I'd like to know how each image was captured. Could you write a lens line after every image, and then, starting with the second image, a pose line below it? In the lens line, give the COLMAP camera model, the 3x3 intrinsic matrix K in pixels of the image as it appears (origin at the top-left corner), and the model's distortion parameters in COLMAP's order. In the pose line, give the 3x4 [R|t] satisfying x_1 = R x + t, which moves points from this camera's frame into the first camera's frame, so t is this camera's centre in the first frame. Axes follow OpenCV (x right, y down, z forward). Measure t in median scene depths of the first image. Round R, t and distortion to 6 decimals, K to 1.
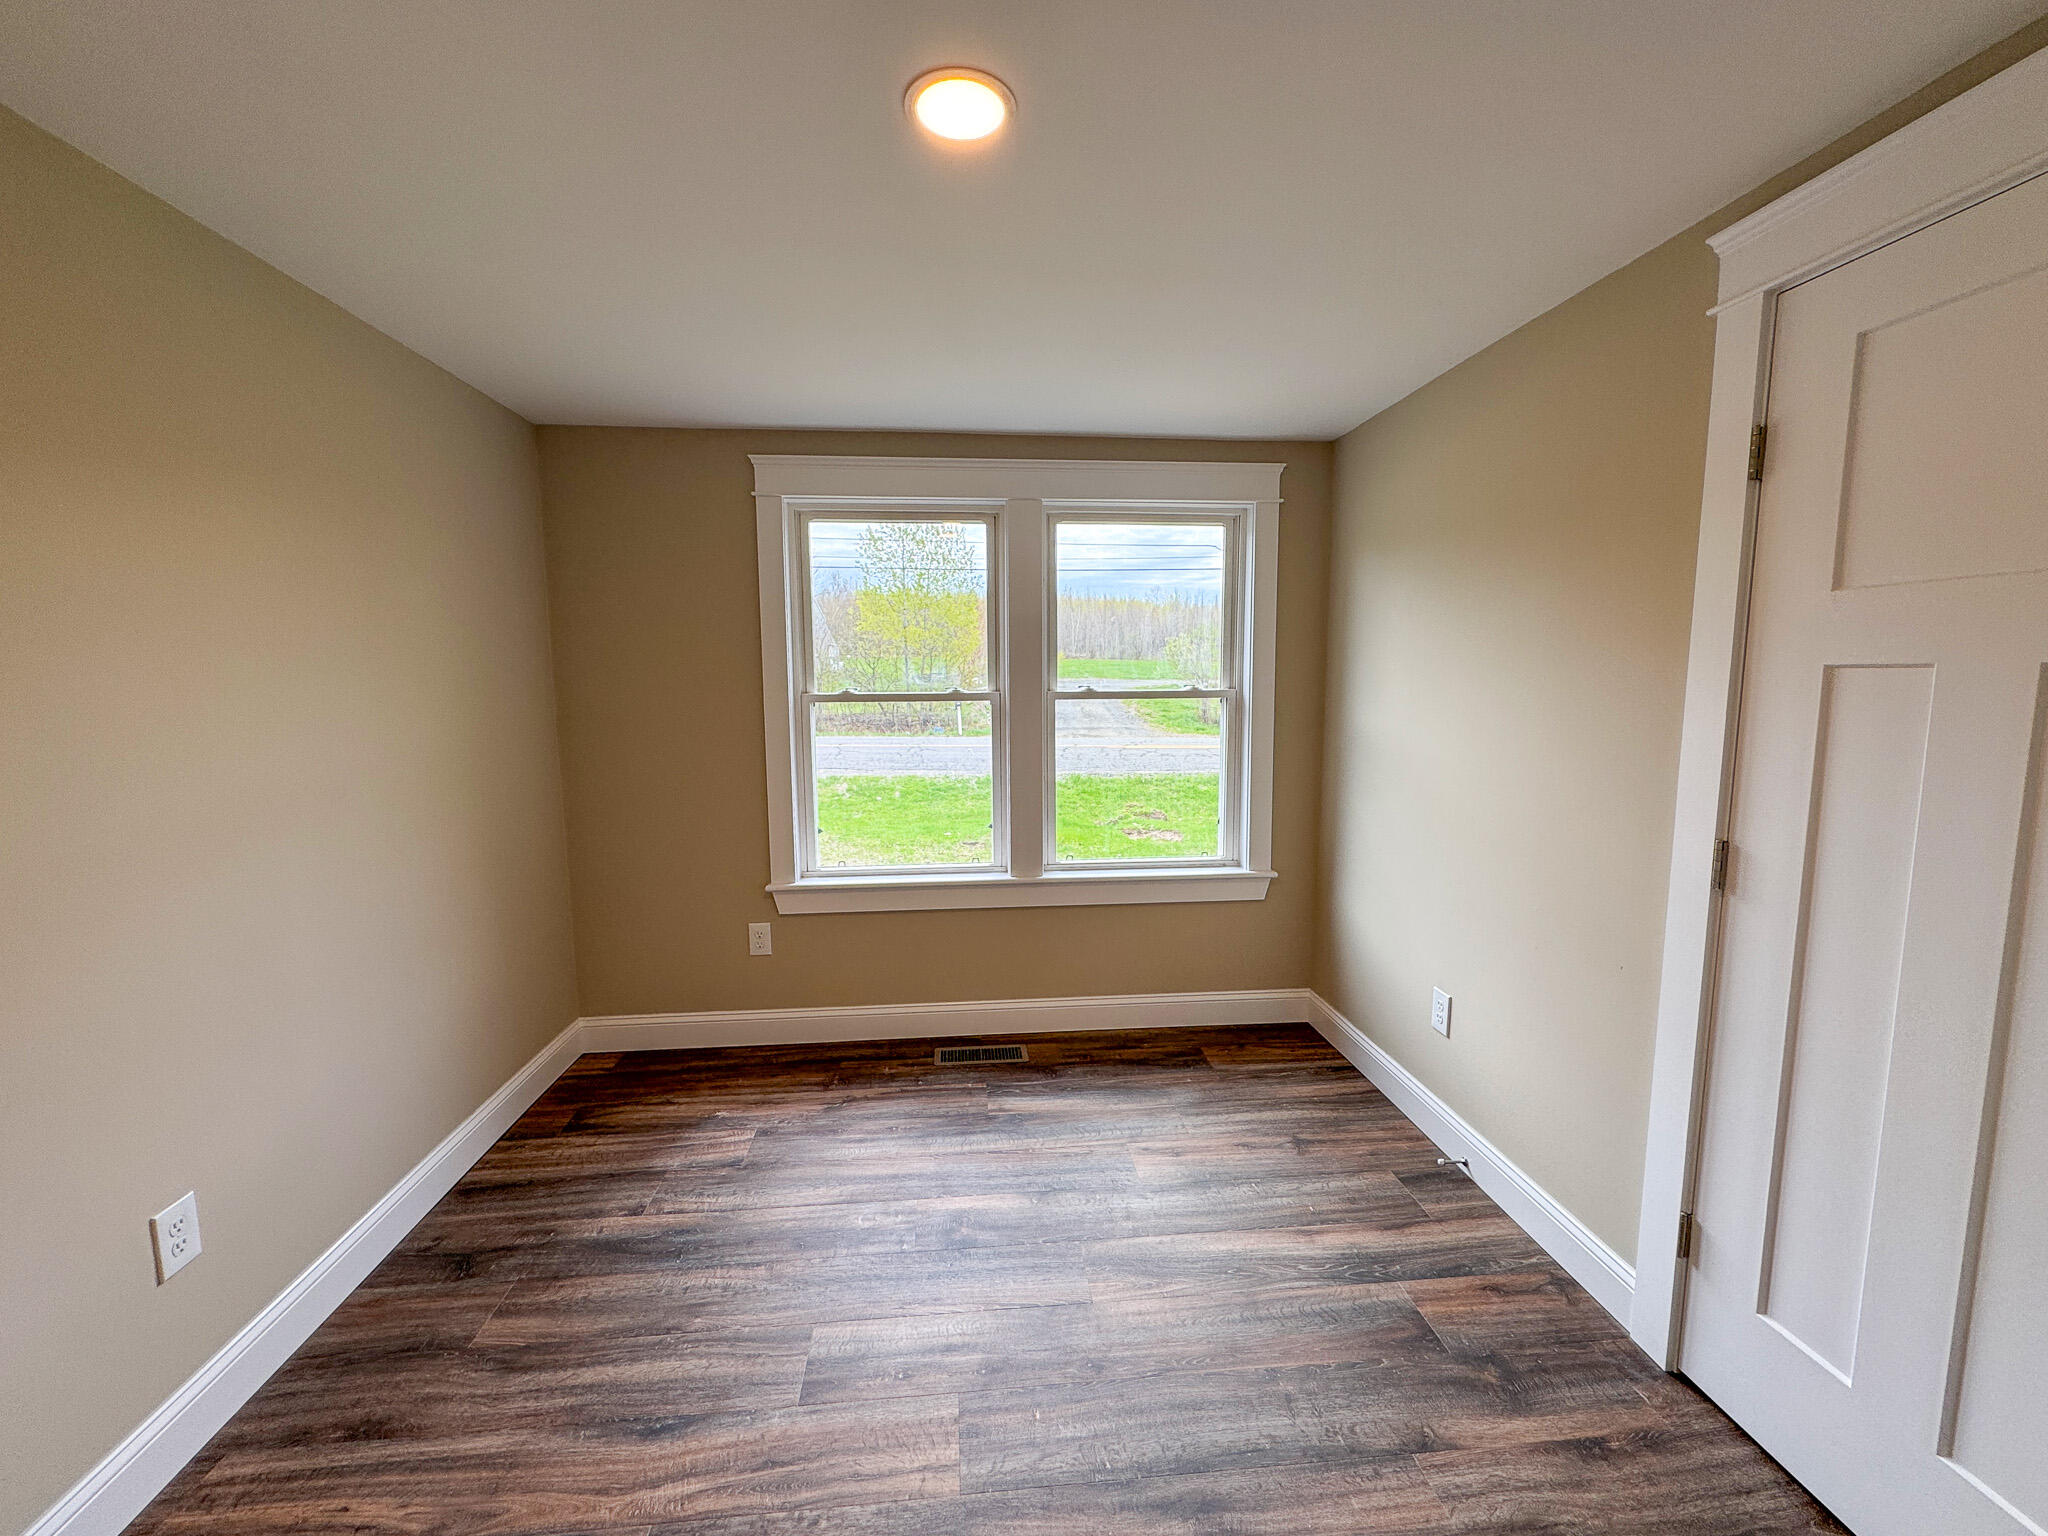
lens RADIAL K [[827.7, 0, 1047.4], [0, 827.7, 756.4], [0, 0, 1]] dist [-0.001728, 0.000490]
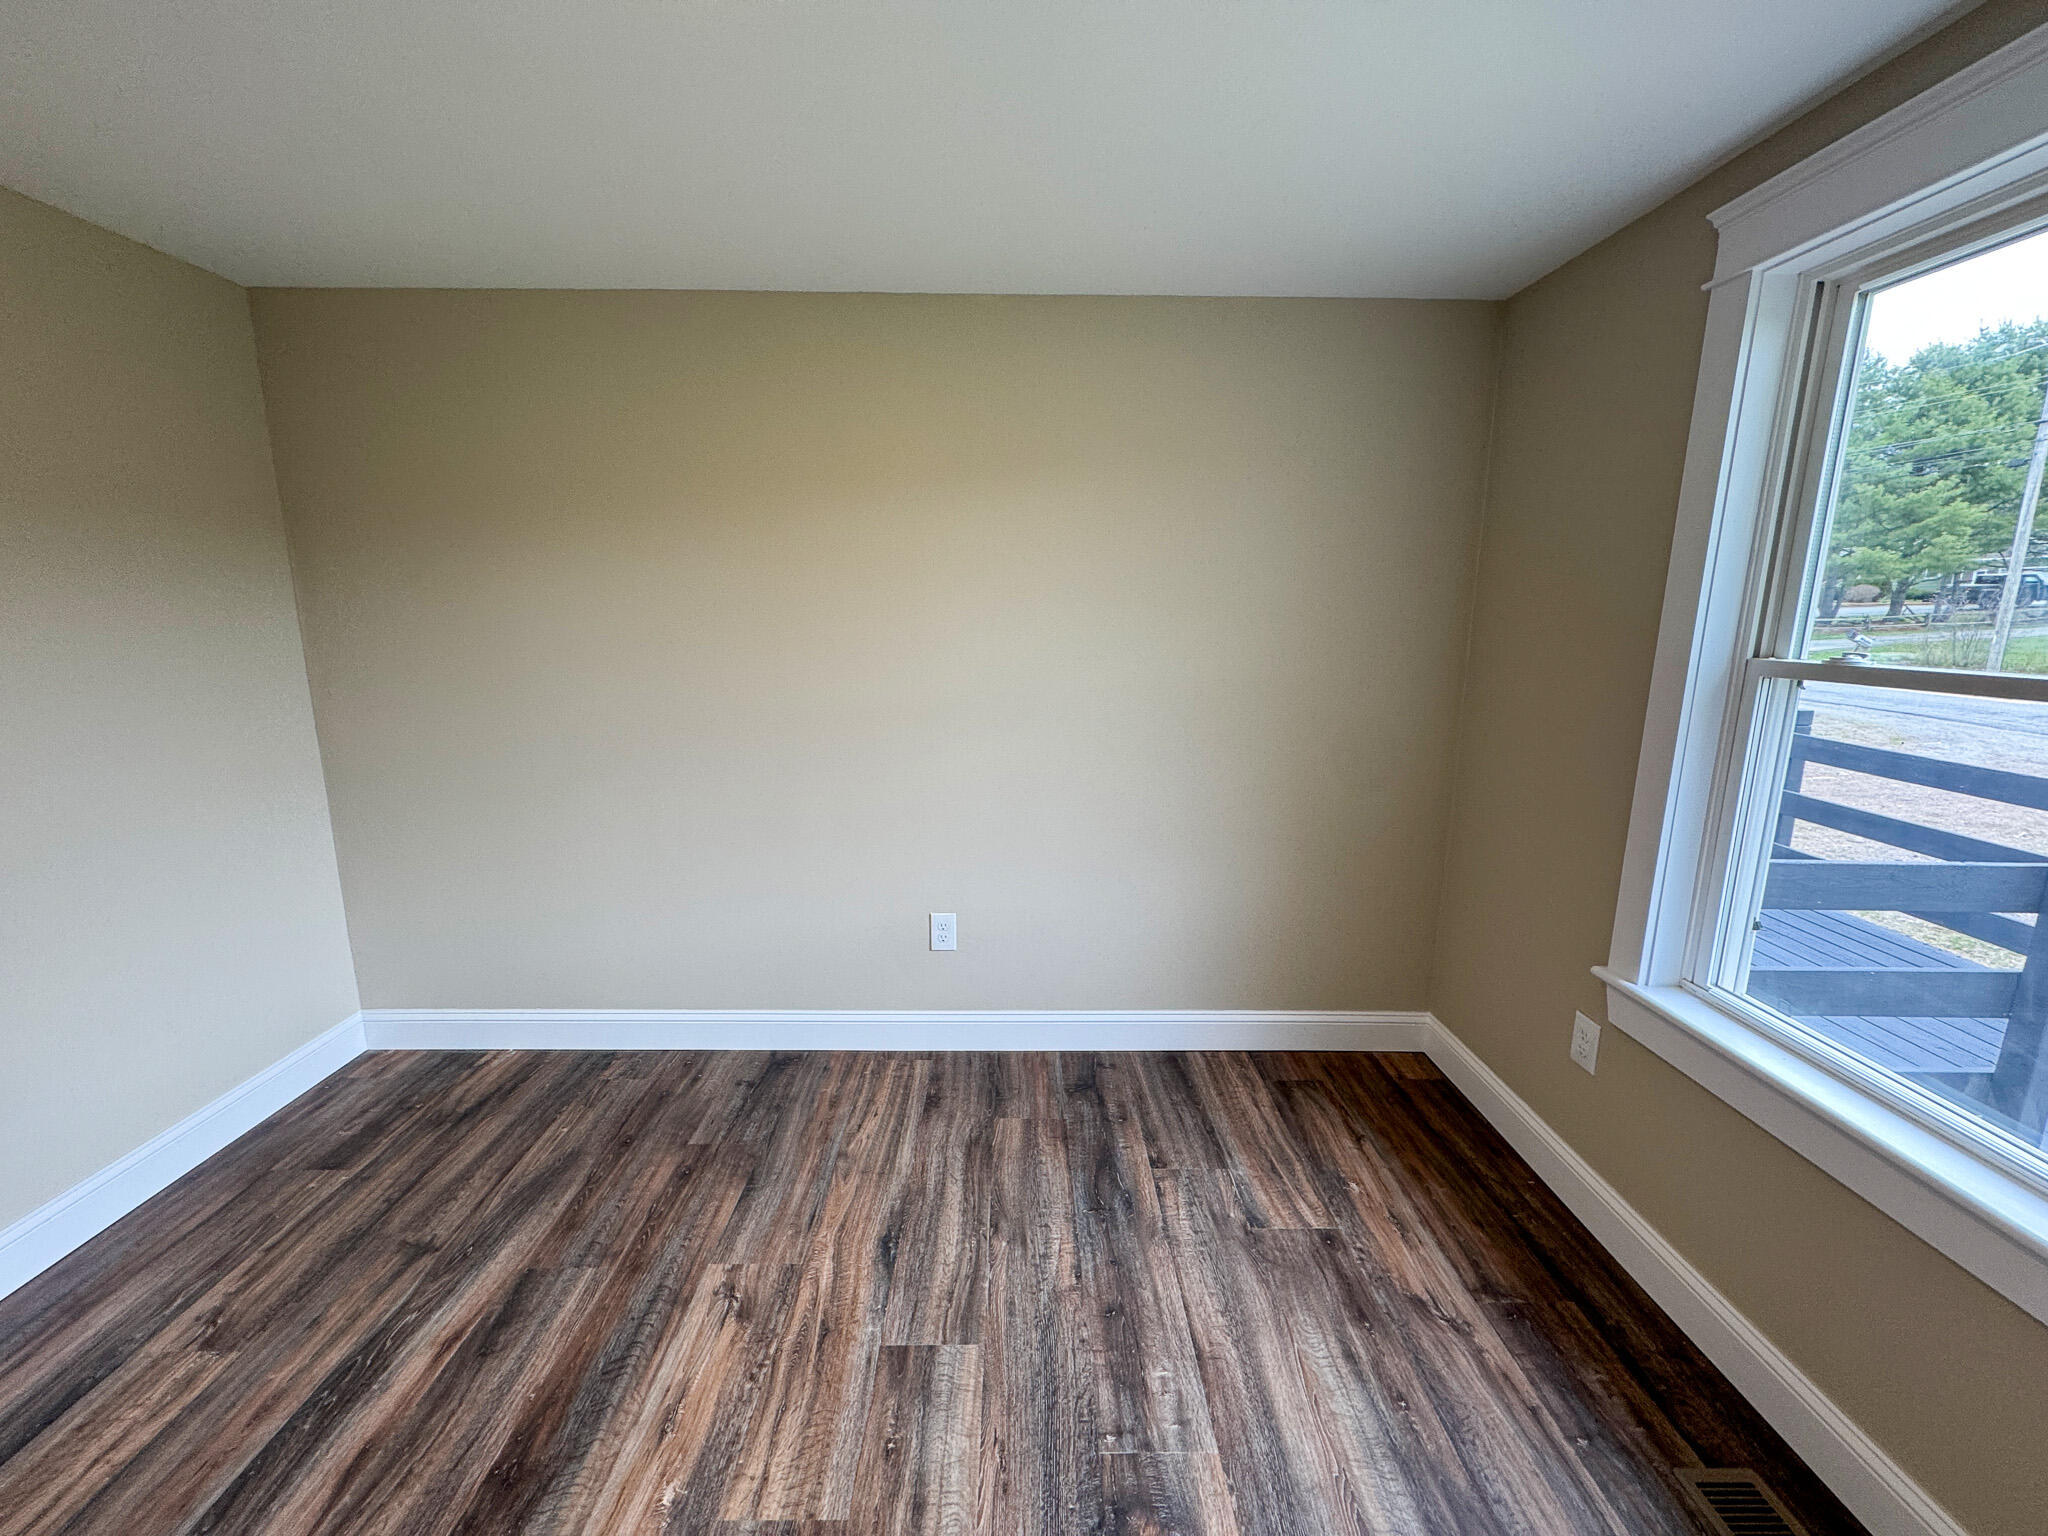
lens RADIAL K [[827.7, 0, 1007.7], [0, 827.7, 759.2], [0, 0, 1]] dist [-0.001728, 0.000490]
pose [[-0.108573, 0.185607, -0.976607, 0.300227], [-0.115384, 0.973422, 0.197829, -0.068082], [0.987369, 0.134164, -0.084271, 0.650505]]
